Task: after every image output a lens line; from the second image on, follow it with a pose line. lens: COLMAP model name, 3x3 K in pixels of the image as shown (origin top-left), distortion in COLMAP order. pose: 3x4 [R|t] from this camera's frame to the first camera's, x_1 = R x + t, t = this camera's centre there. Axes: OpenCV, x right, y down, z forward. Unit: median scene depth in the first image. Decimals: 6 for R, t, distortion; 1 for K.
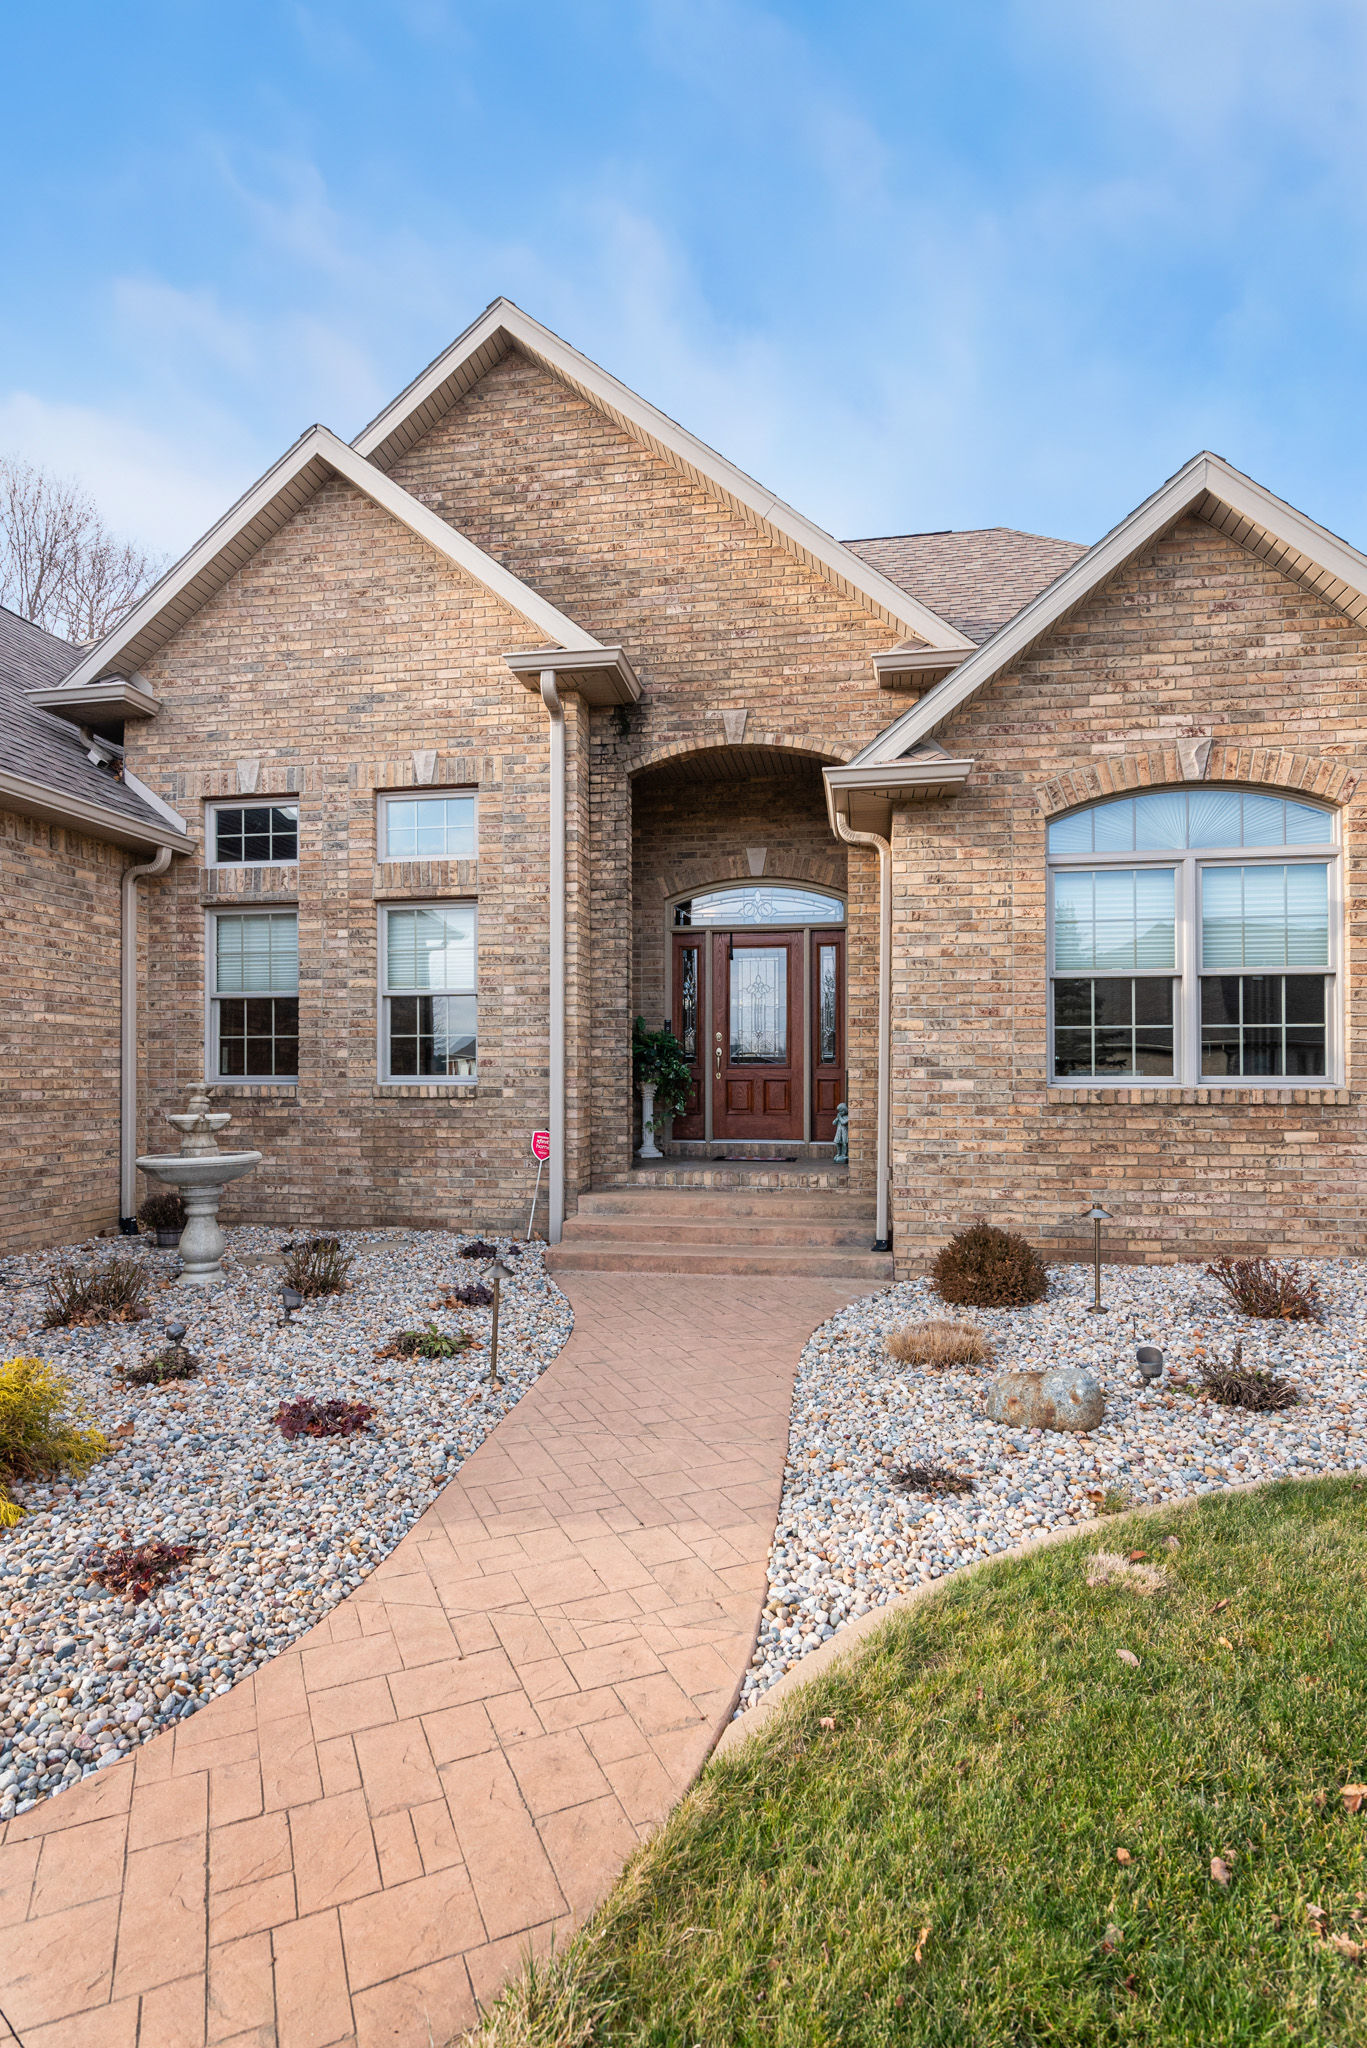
lens RADIAL K [[1102.0, 0, 657.8], [0, 1102.0, 1064.1], [0, 0, 1]] dist [0.002110, 0.000748]
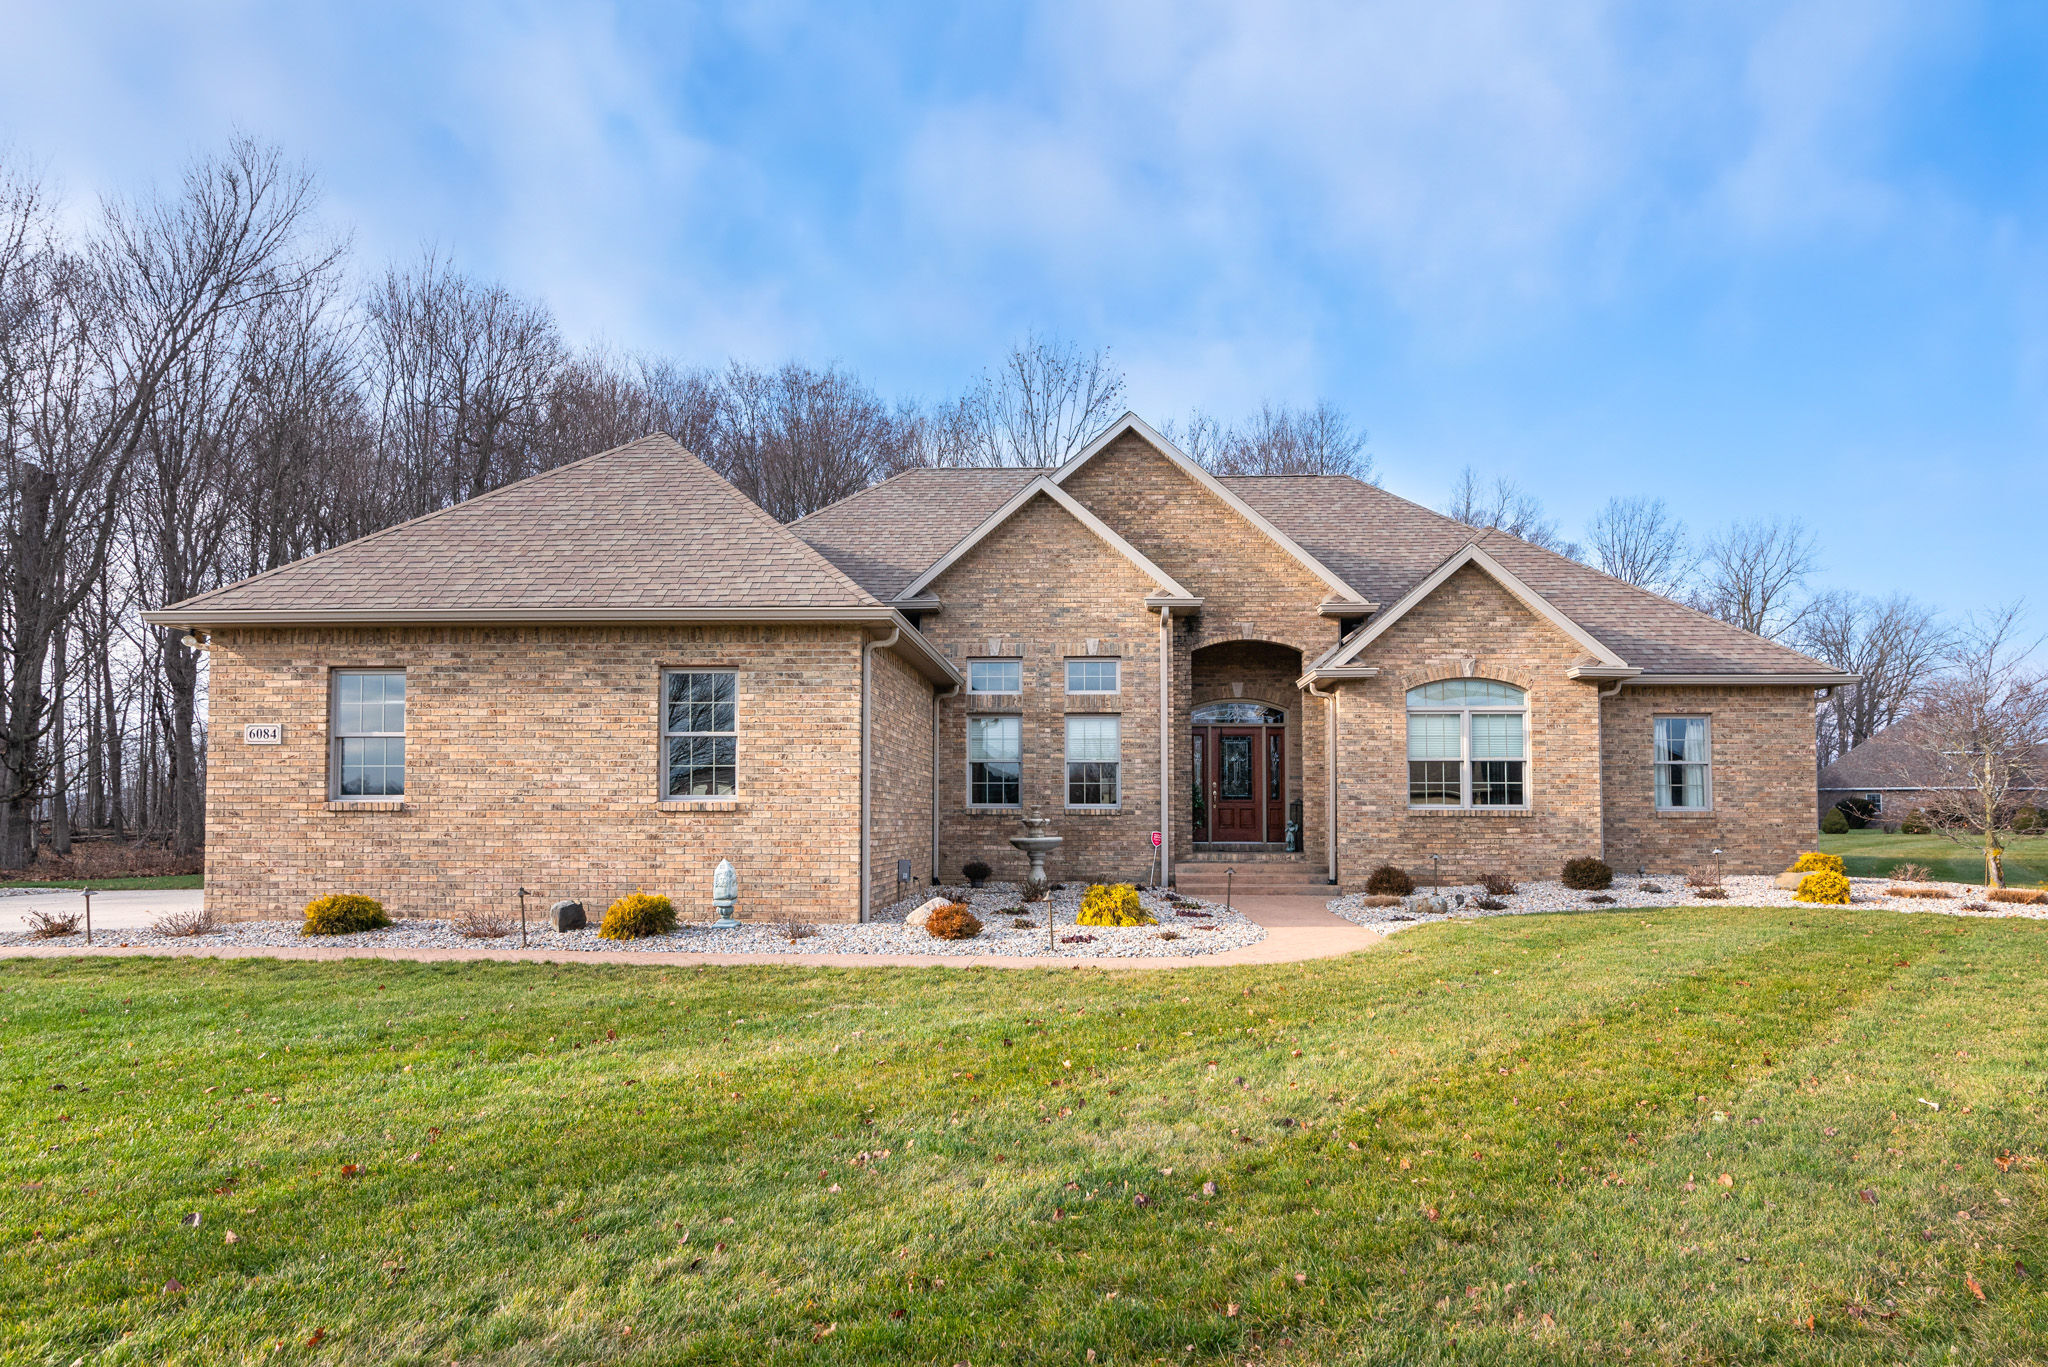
lens RADIAL K [[1240.1, 0, 1004.3], [0, 1240.1, 758.7], [0, 0, 1]] dist [0.004266, 0.001415]
pose [[0.993727, 0.010992, 0.111294, -0.619456], [-0.006276, 0.999071, -0.042637, 0.025563], [-0.111659, 0.041671, 0.992872, -1.184127]]
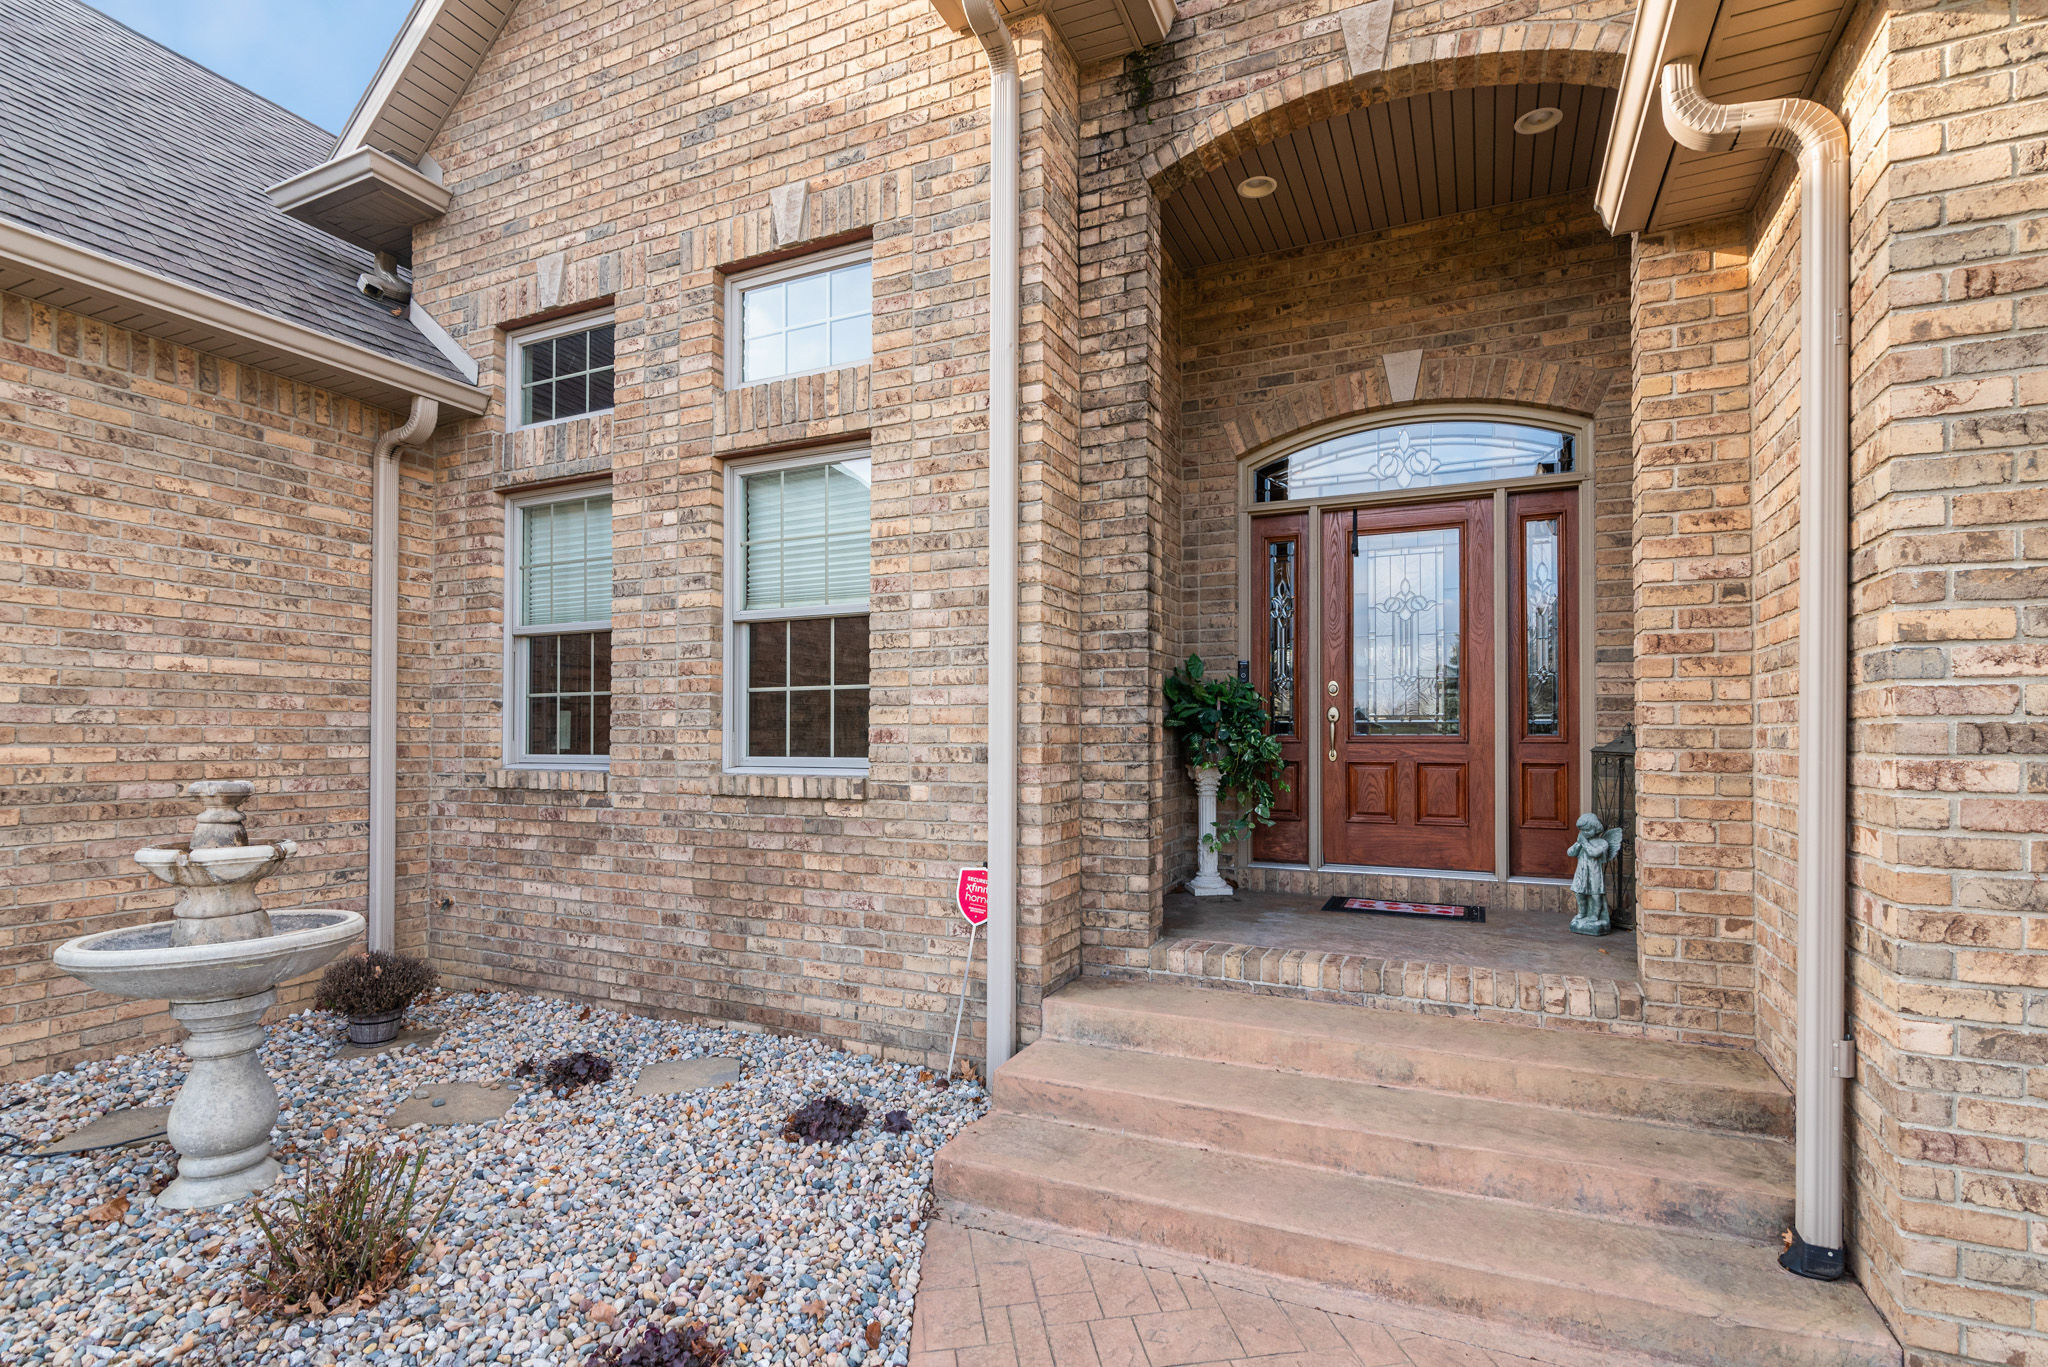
lens RADIAL K [[979.1, 0, 1021.2], [0, 979.1, 726.4], [0, 0, 1]] dist [0.001928, -0.000823]
pose [[0.968239, -0.002060, -0.250016, 0.030102], [0.001681, 0.999997, -0.001727, -0.004769], [0.250019, 0.001252, 0.968240, 0.549544]]
